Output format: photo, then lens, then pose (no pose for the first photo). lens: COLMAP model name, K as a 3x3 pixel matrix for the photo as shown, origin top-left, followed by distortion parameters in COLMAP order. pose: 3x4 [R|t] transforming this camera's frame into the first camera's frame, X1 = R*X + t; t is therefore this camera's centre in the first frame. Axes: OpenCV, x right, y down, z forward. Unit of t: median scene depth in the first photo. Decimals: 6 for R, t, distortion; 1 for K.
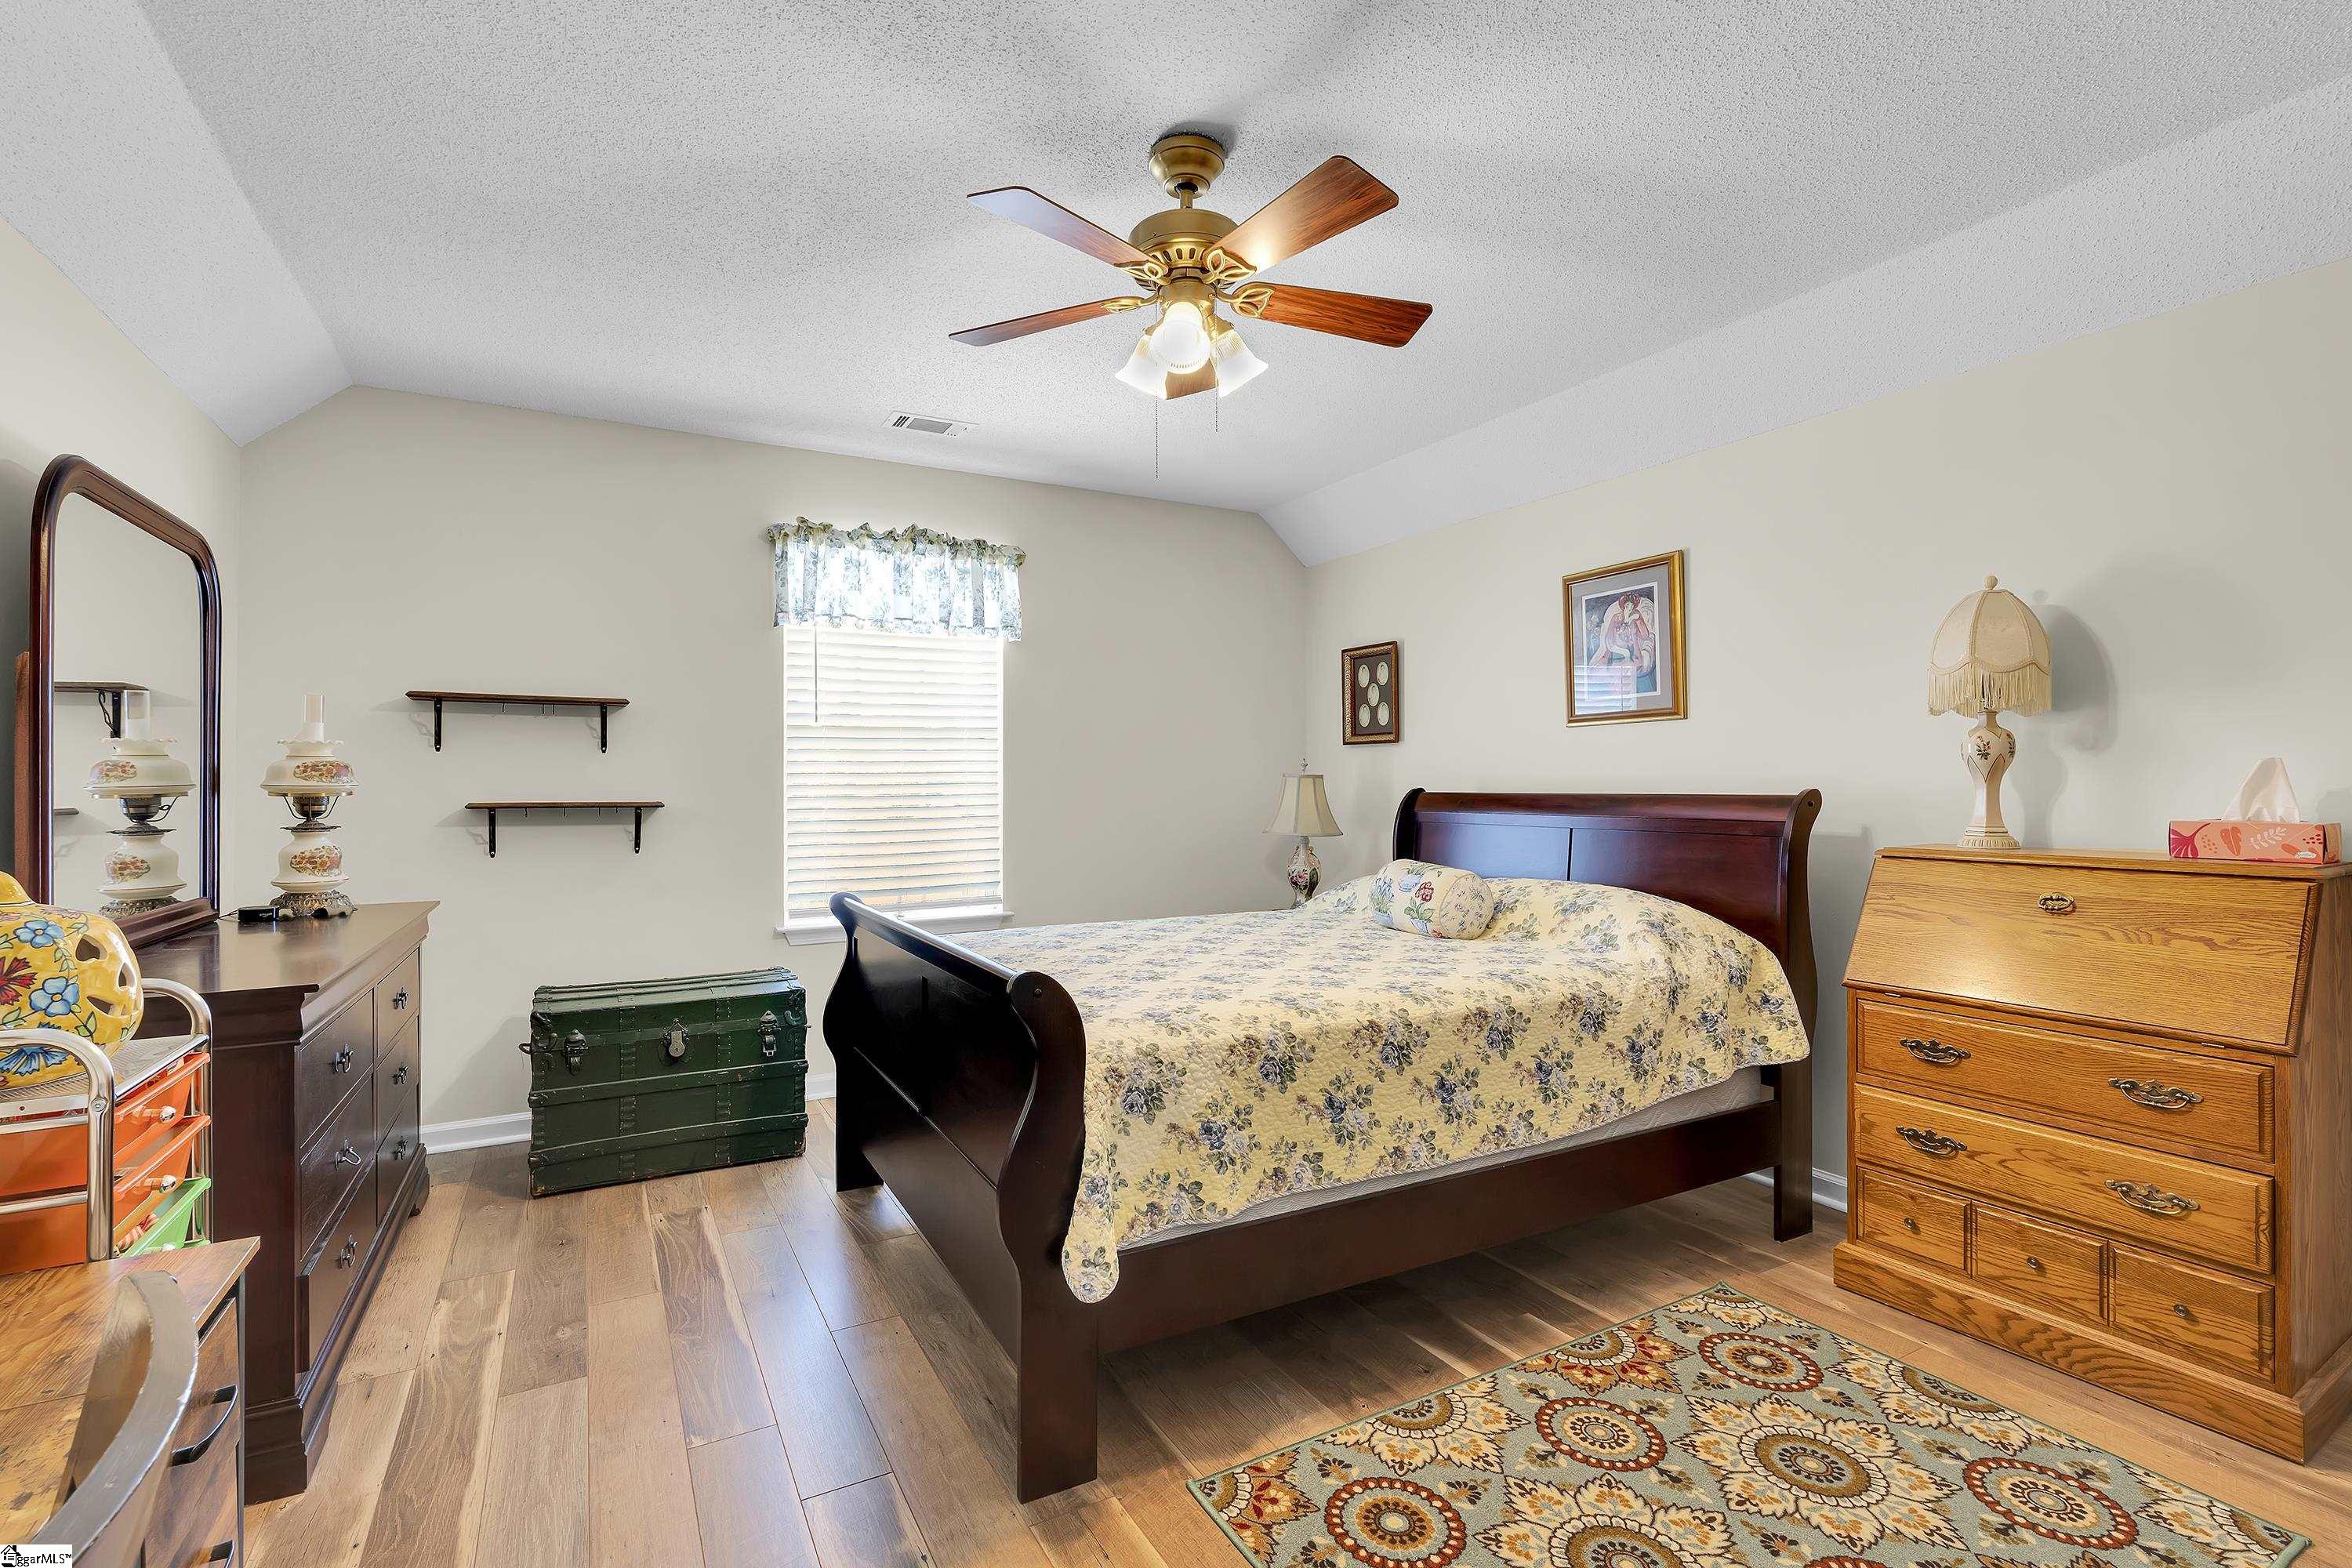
lens RADIAL K [[1068.7, 0, 1176.0], [0, 1068.7, 784.0], [0, 0, 1]] dist [-0.003119, -0.000153]
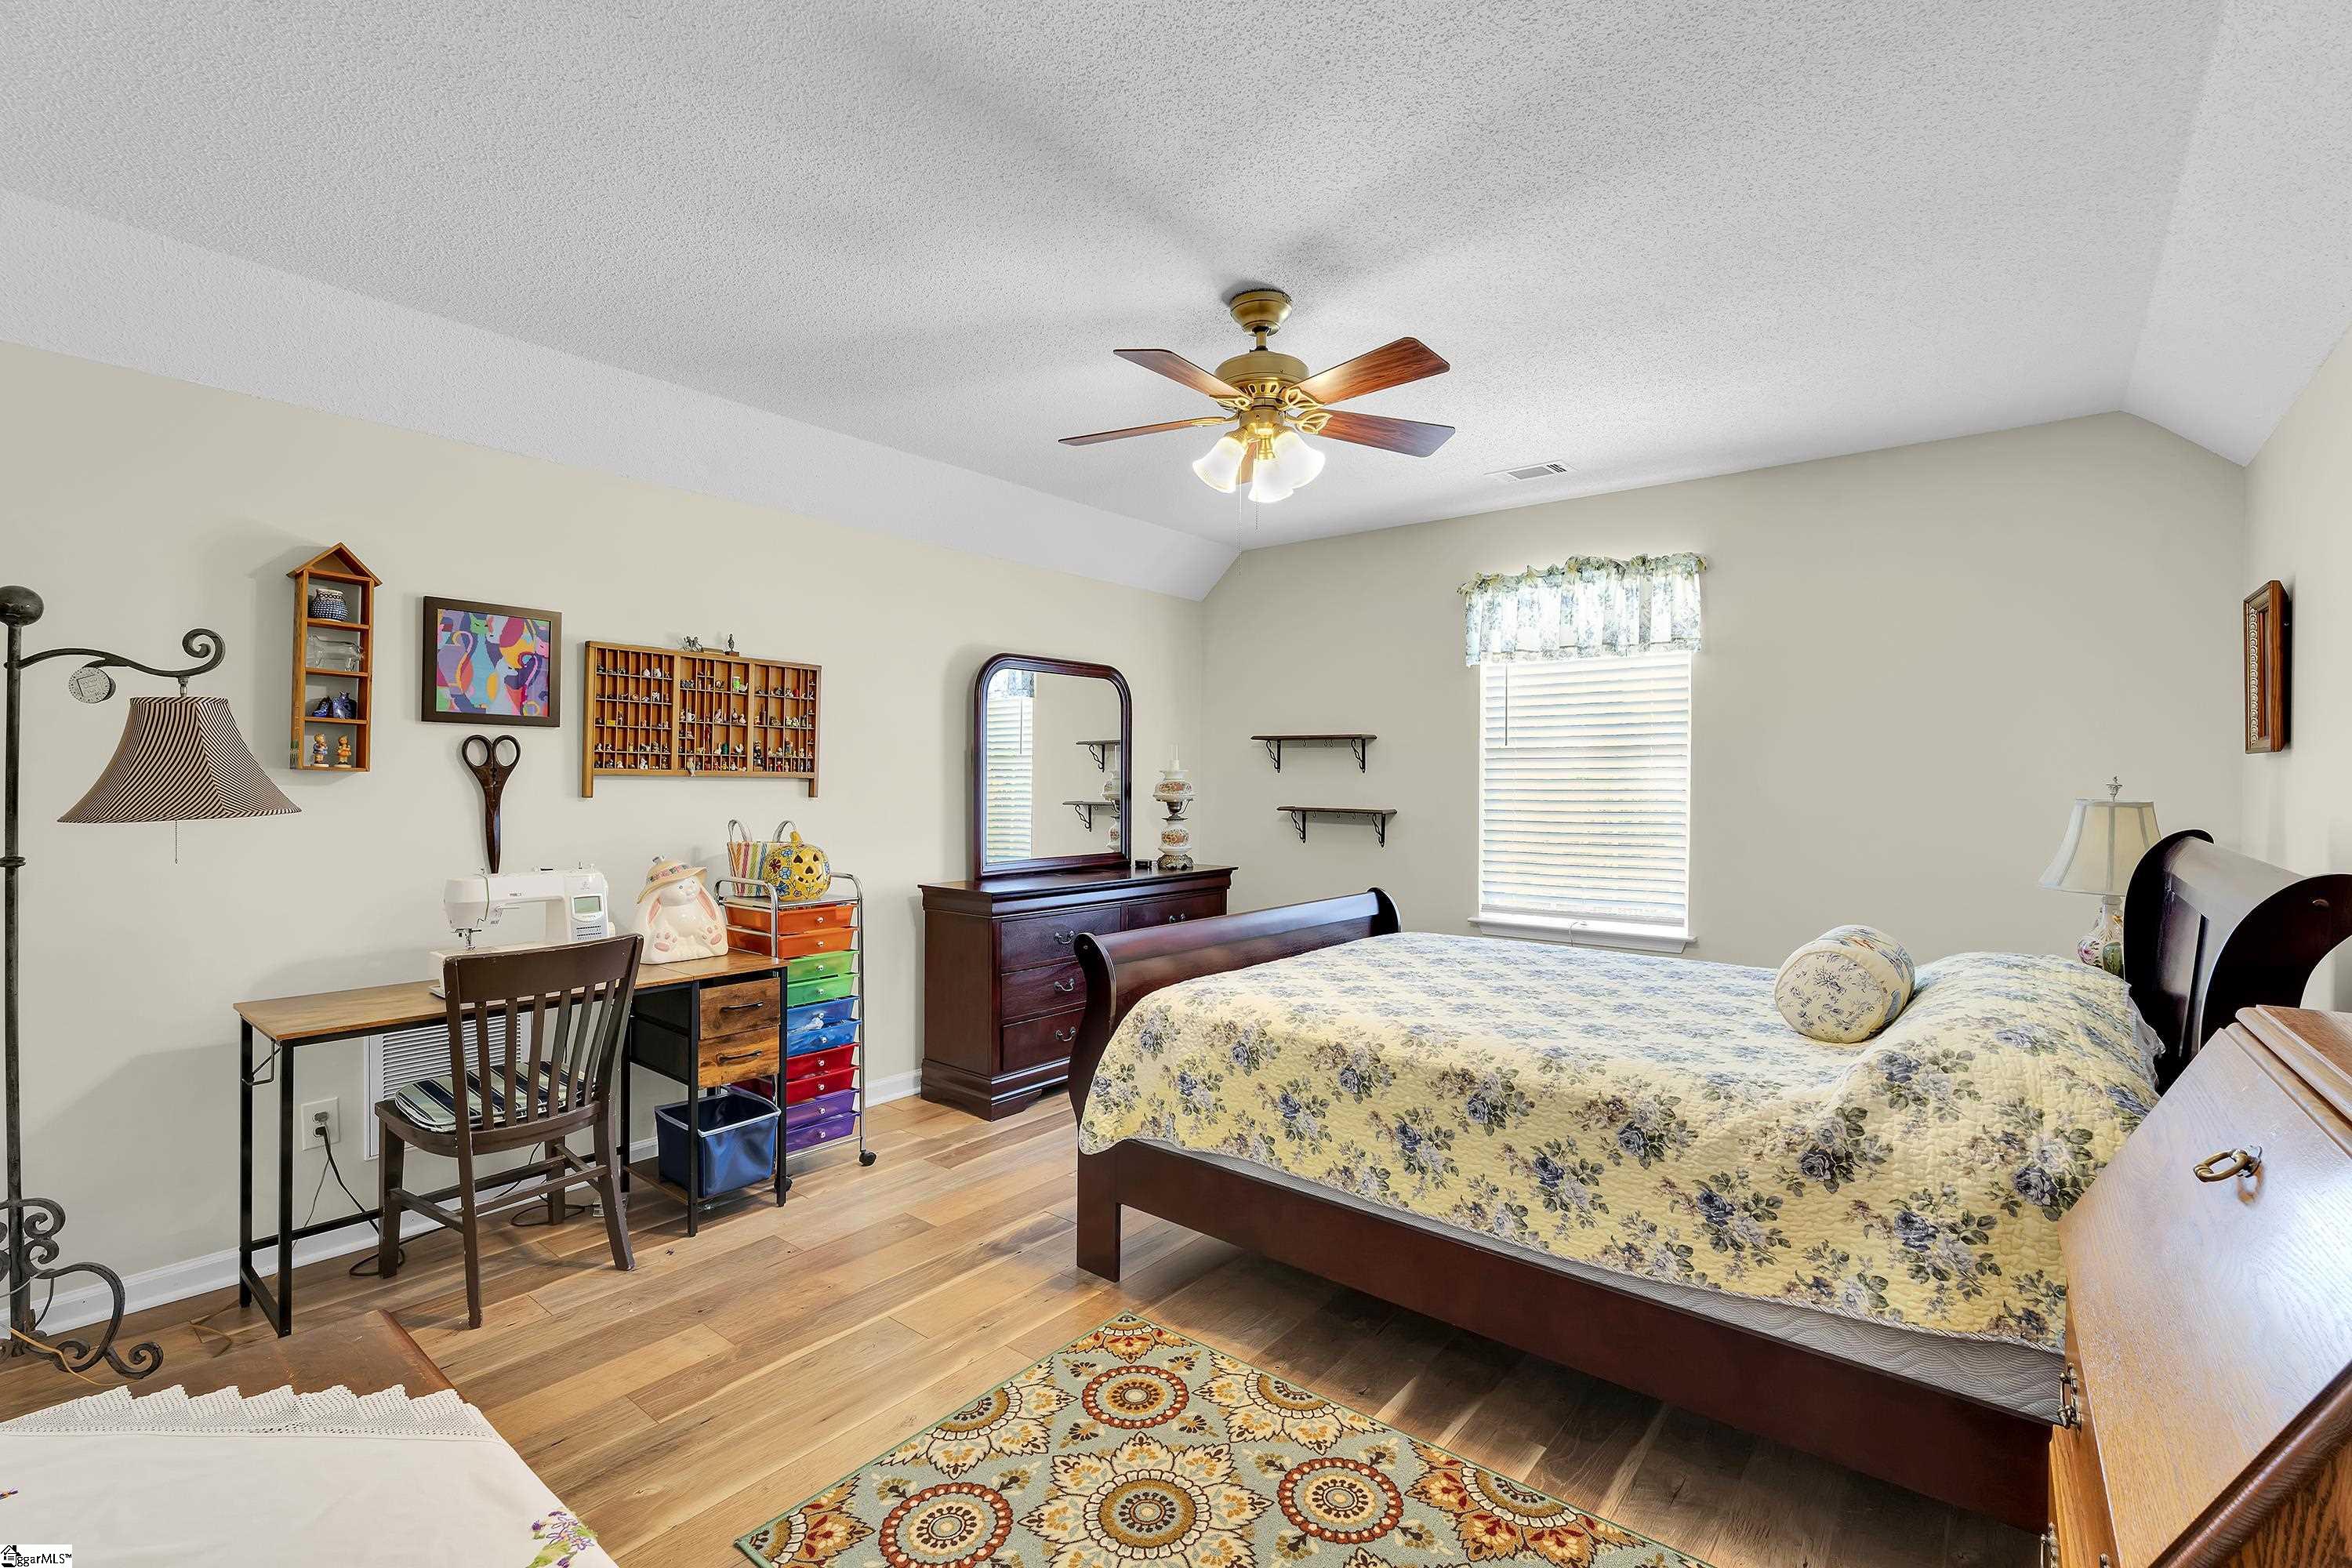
lens RADIAL K [[1051.0, 0, 1165.6], [0, 1051.0, 794.9], [0, 0, 1]] dist [-0.006055, -0.000645]
pose [[0.365468, 0.021993, -0.930564, 0.923022], [-0.005521, 0.999754, 0.021460, -0.041830], [0.930808, -0.002706, 0.365500, 0.381482]]
